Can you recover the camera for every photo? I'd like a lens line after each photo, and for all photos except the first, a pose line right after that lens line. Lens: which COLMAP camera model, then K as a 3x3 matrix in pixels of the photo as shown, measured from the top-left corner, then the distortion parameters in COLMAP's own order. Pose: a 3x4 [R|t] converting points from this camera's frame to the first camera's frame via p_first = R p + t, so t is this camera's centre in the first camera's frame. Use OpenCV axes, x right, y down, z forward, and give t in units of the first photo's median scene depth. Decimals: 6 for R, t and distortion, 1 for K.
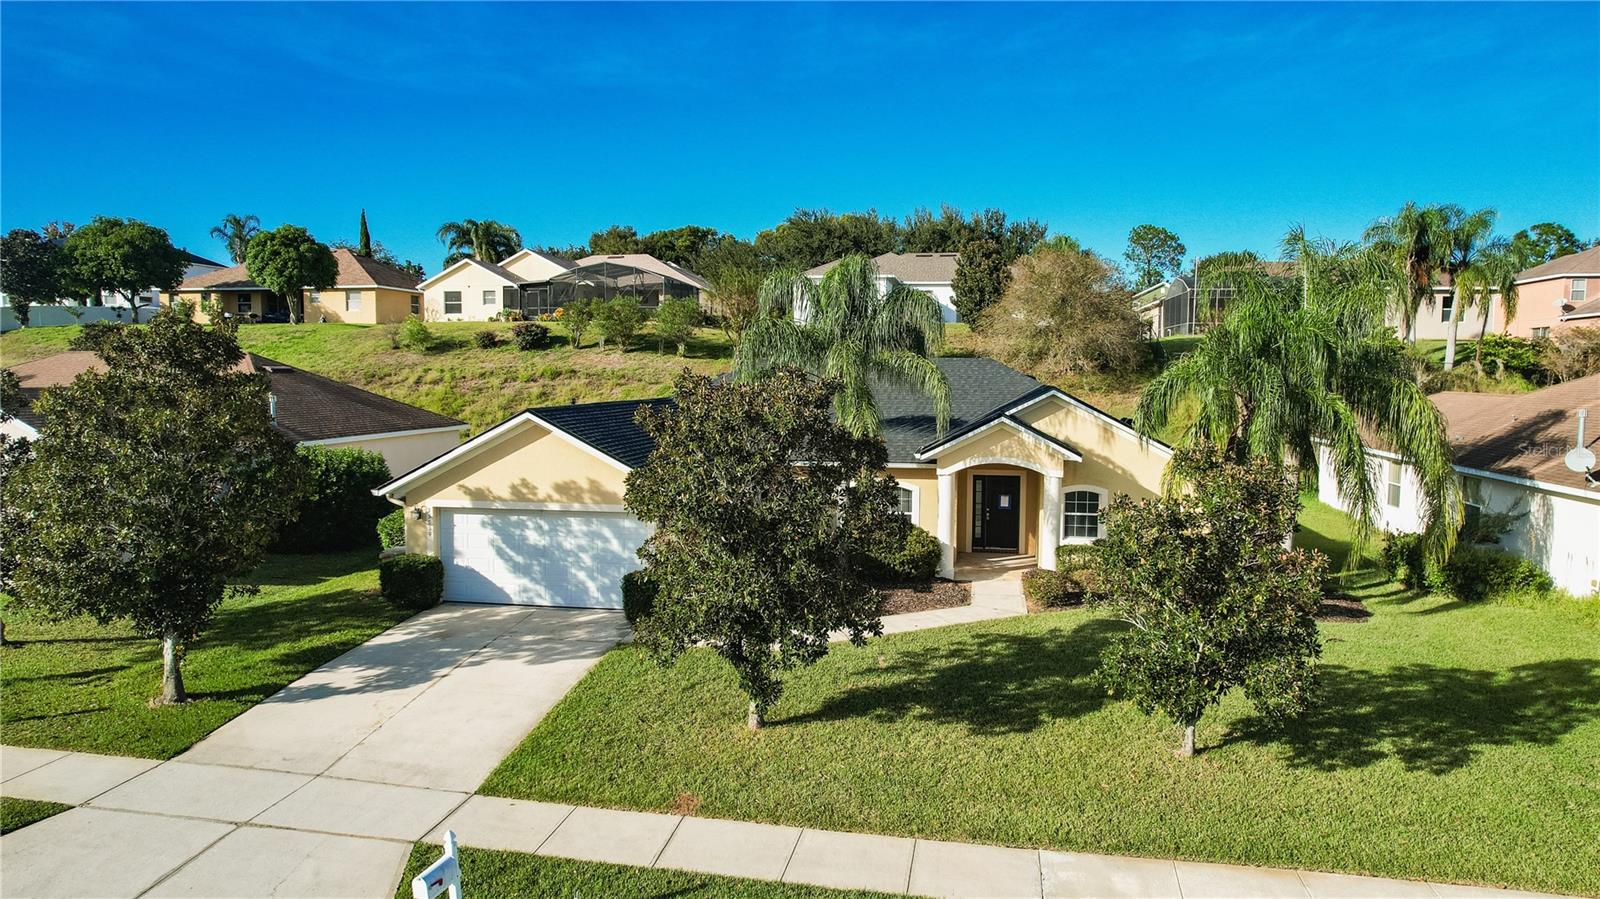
lens RADIAL K [[1024.4, 0, 813.7], [0, 1024.4, 453.3], [0, 0, 1]] dist [-0.074191, 0.069179]
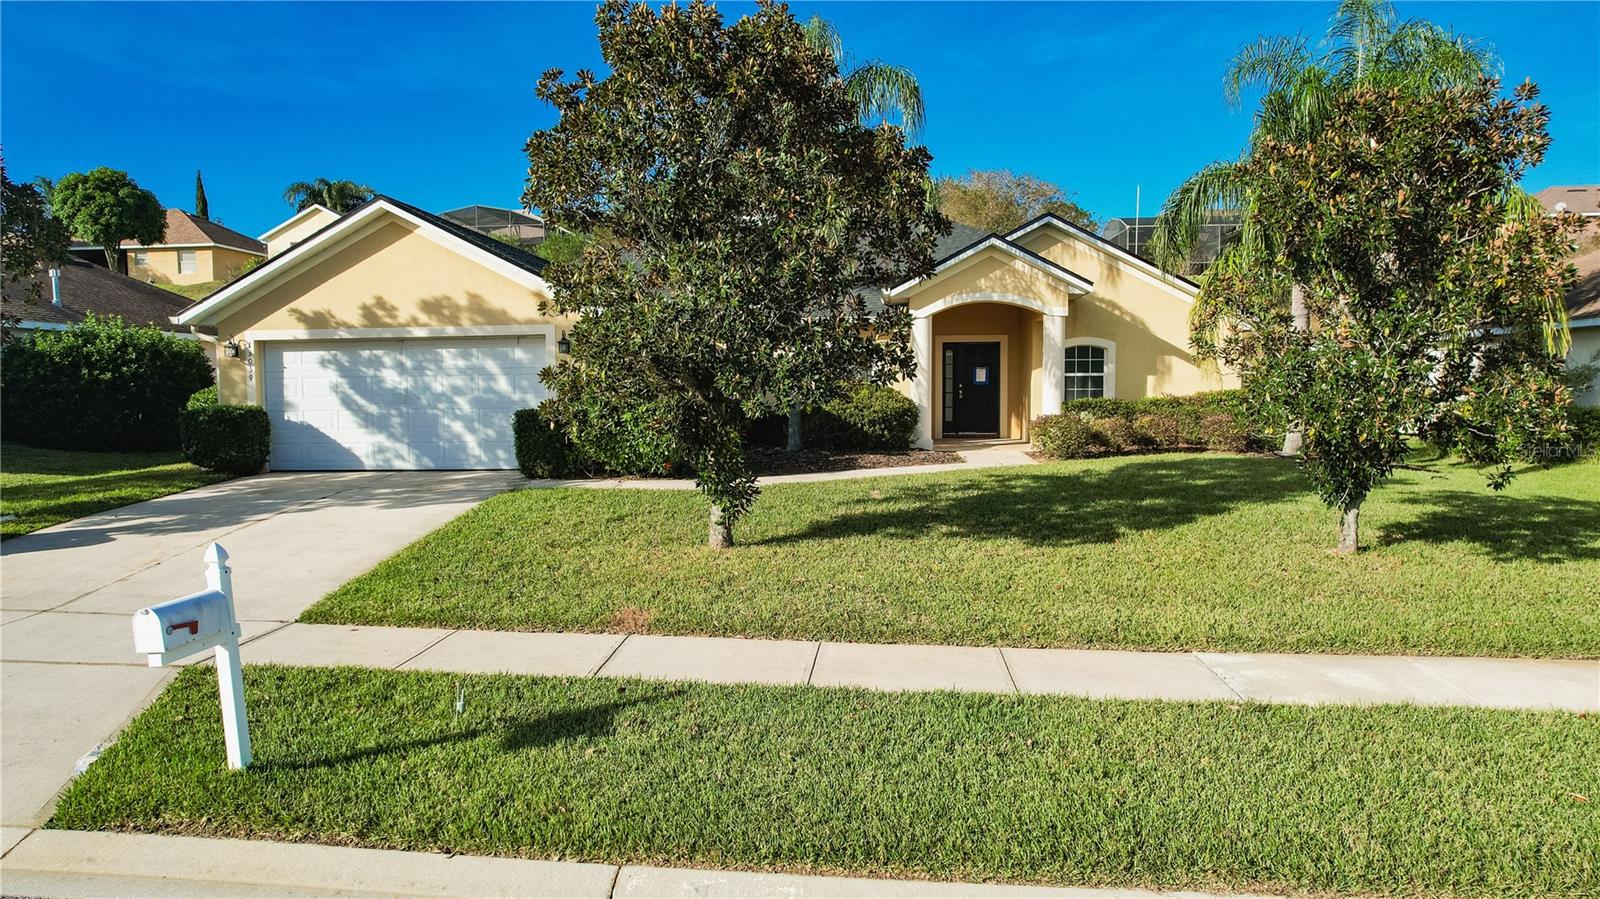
lens RADIAL K [[1089.3, 0, 776.9], [0, 1089.3, 457.0], [0, 0, 1]] dist [-0.091555, 0.093980]
pose [[0.997471, -0.015823, 0.069296, -0.048263], [0.016359, 0.999840, -0.007178, 0.151123], [-0.069171, 0.008294, 0.997570, 0.189584]]
